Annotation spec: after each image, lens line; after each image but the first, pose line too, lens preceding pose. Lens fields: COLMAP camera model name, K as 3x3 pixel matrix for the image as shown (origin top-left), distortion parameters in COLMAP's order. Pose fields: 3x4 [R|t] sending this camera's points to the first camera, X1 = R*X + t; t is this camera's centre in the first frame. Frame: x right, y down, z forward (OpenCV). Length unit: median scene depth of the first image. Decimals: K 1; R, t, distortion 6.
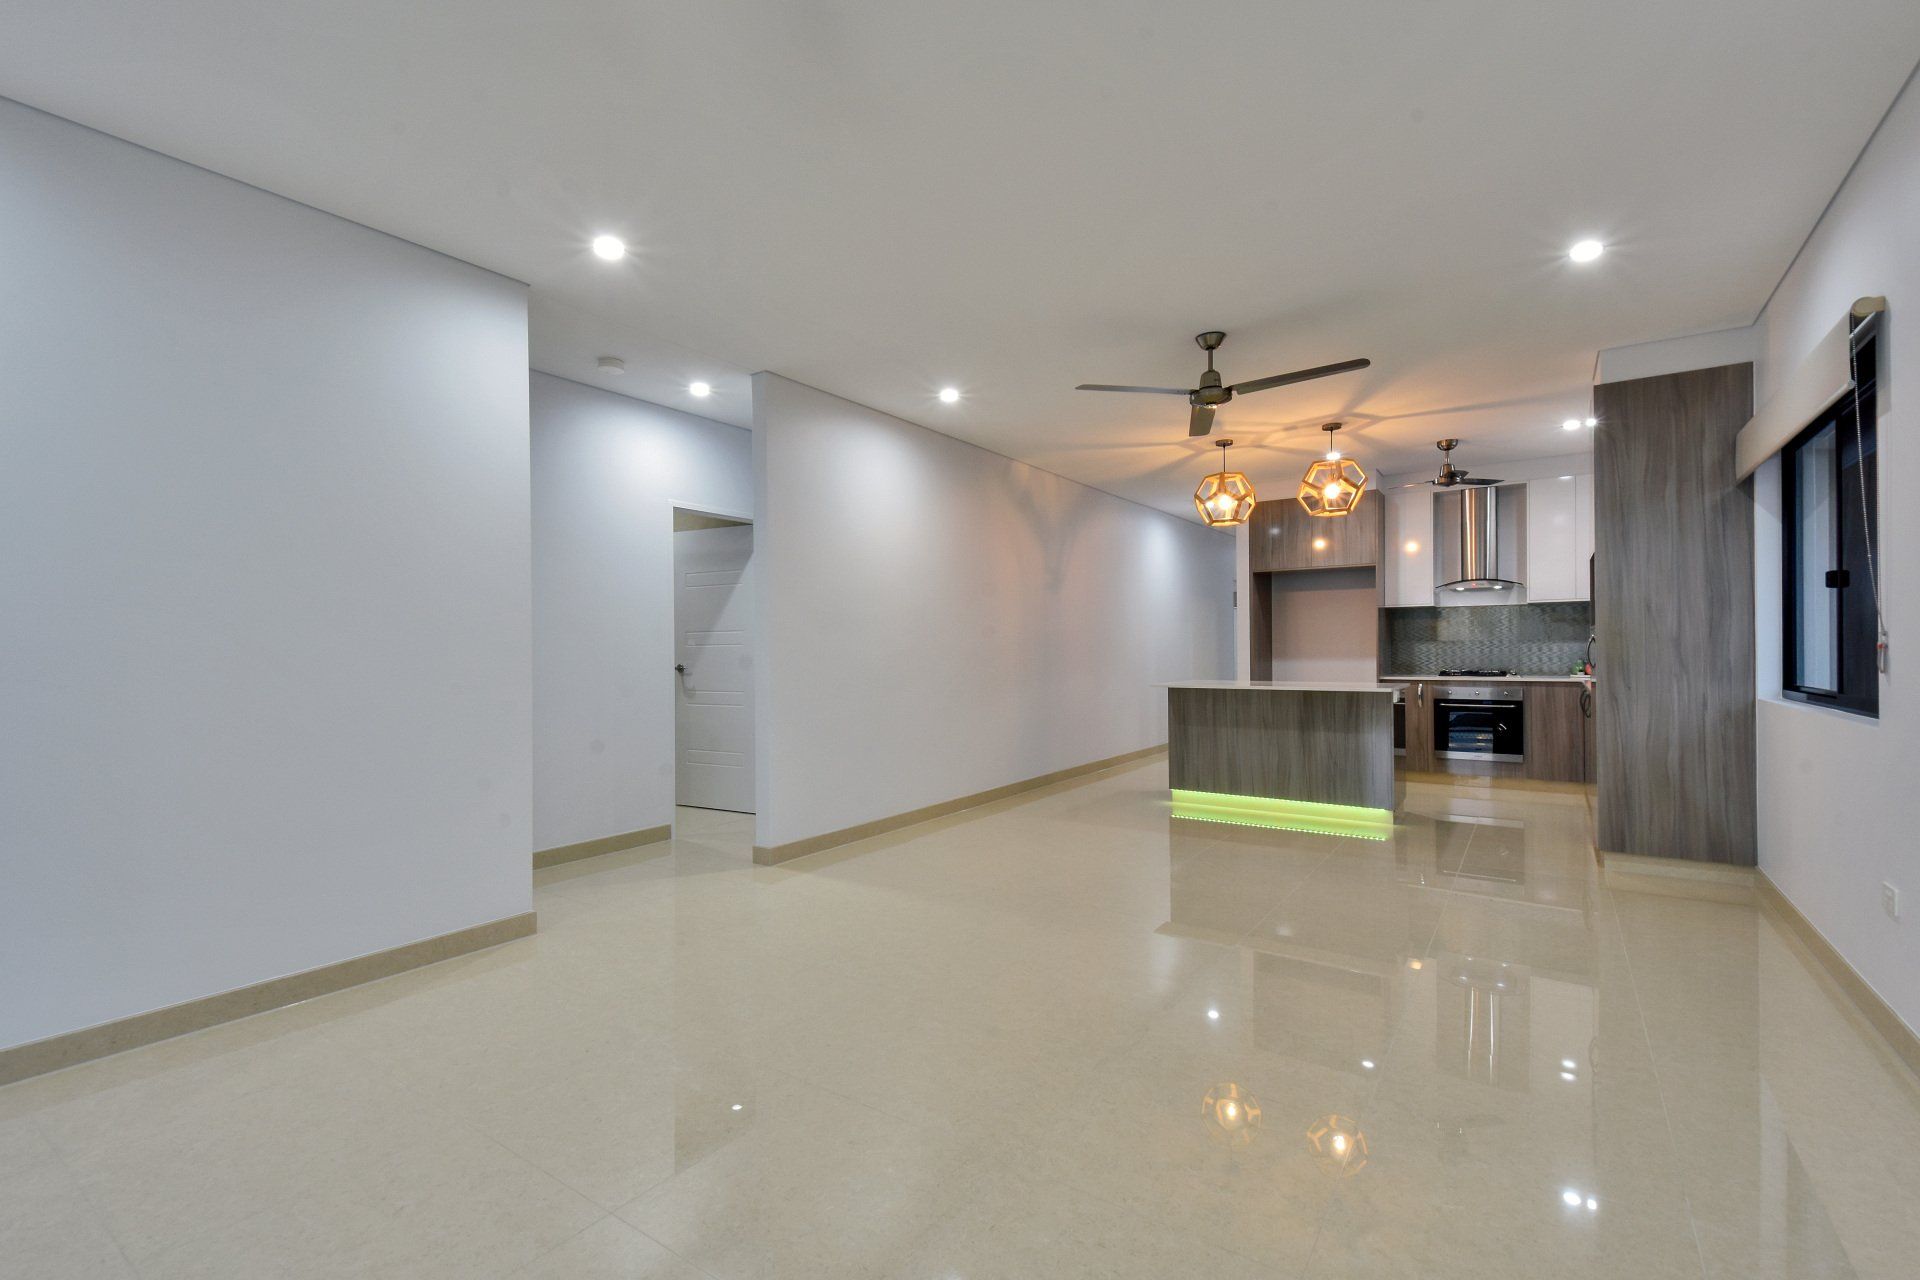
lens RADIAL K [[838.9, 0, 948.4], [0, 838.9, 644.9], [0, 0, 1]] dist [0.037983, -0.016892]
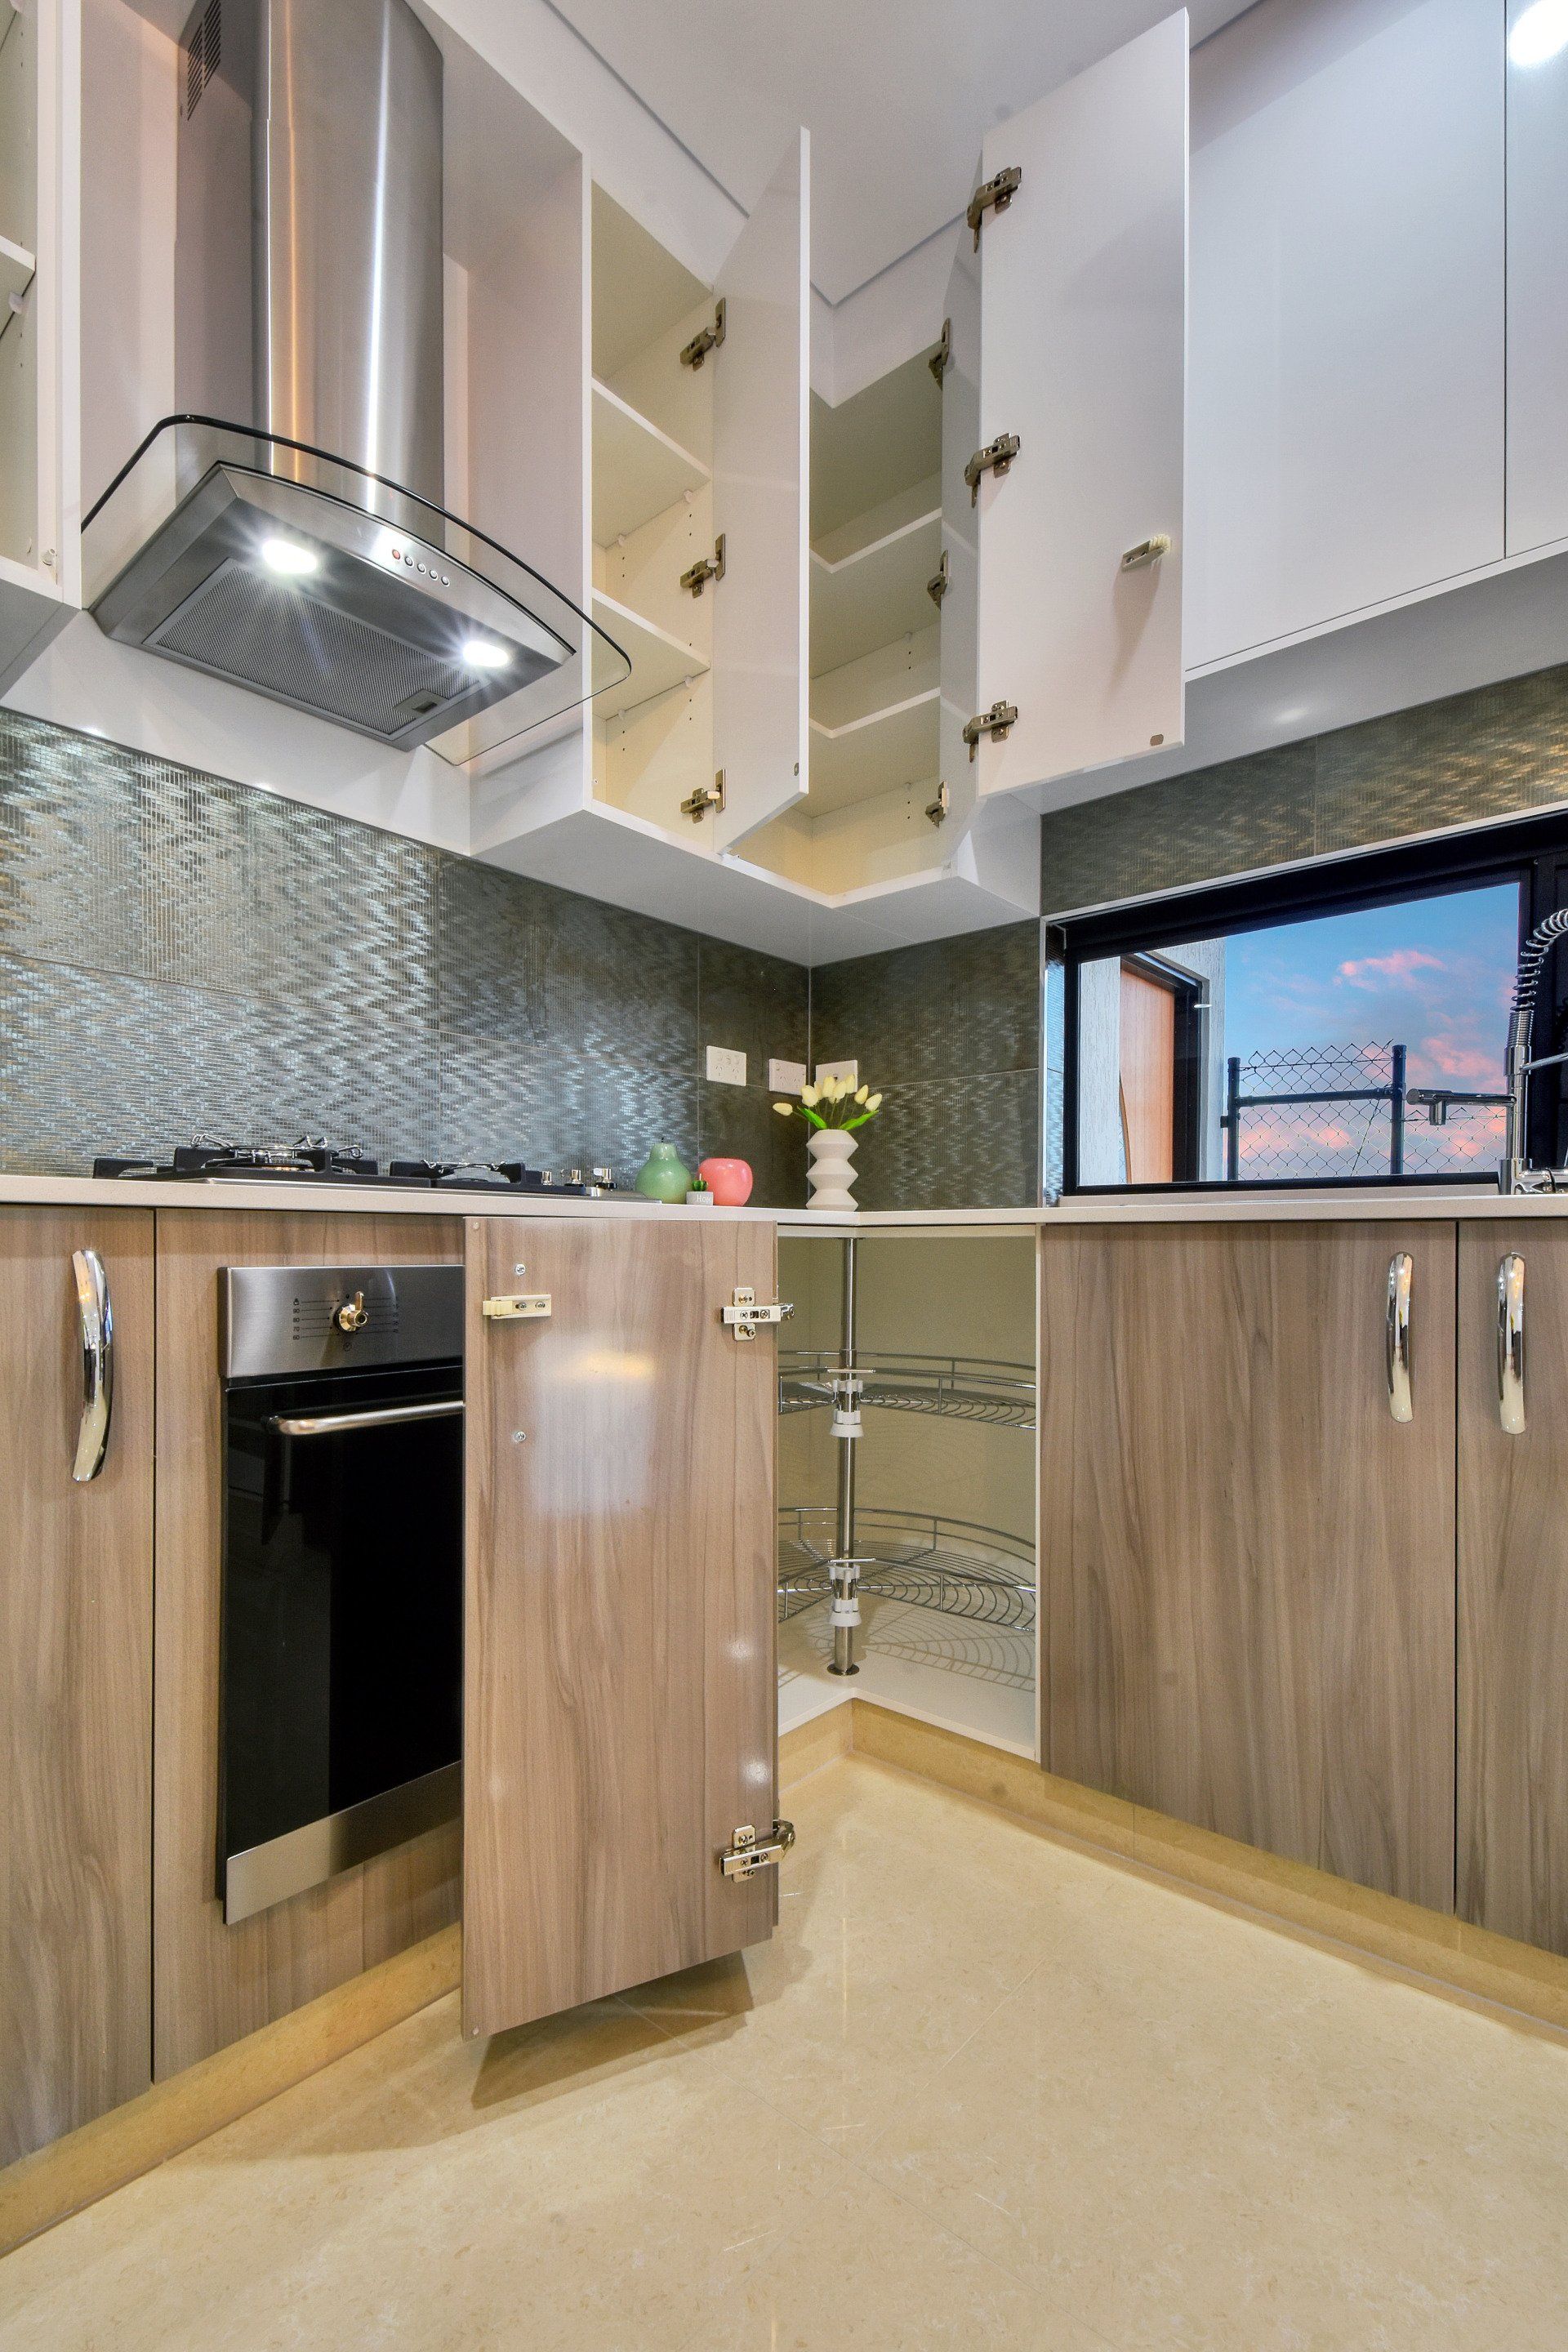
lens RADIAL K [[1071.2, 0, 769.3], [0, 1071.2, 1253.7], [0, 0, 1]] dist [0.017220, -0.001030]
pose [[0.103459, 0.003951, 0.994626, 0.452721], [-0.008425, 0.999960, -0.003096, 0.049553], [-0.994598, -0.008060, 0.103488, 0.949744]]
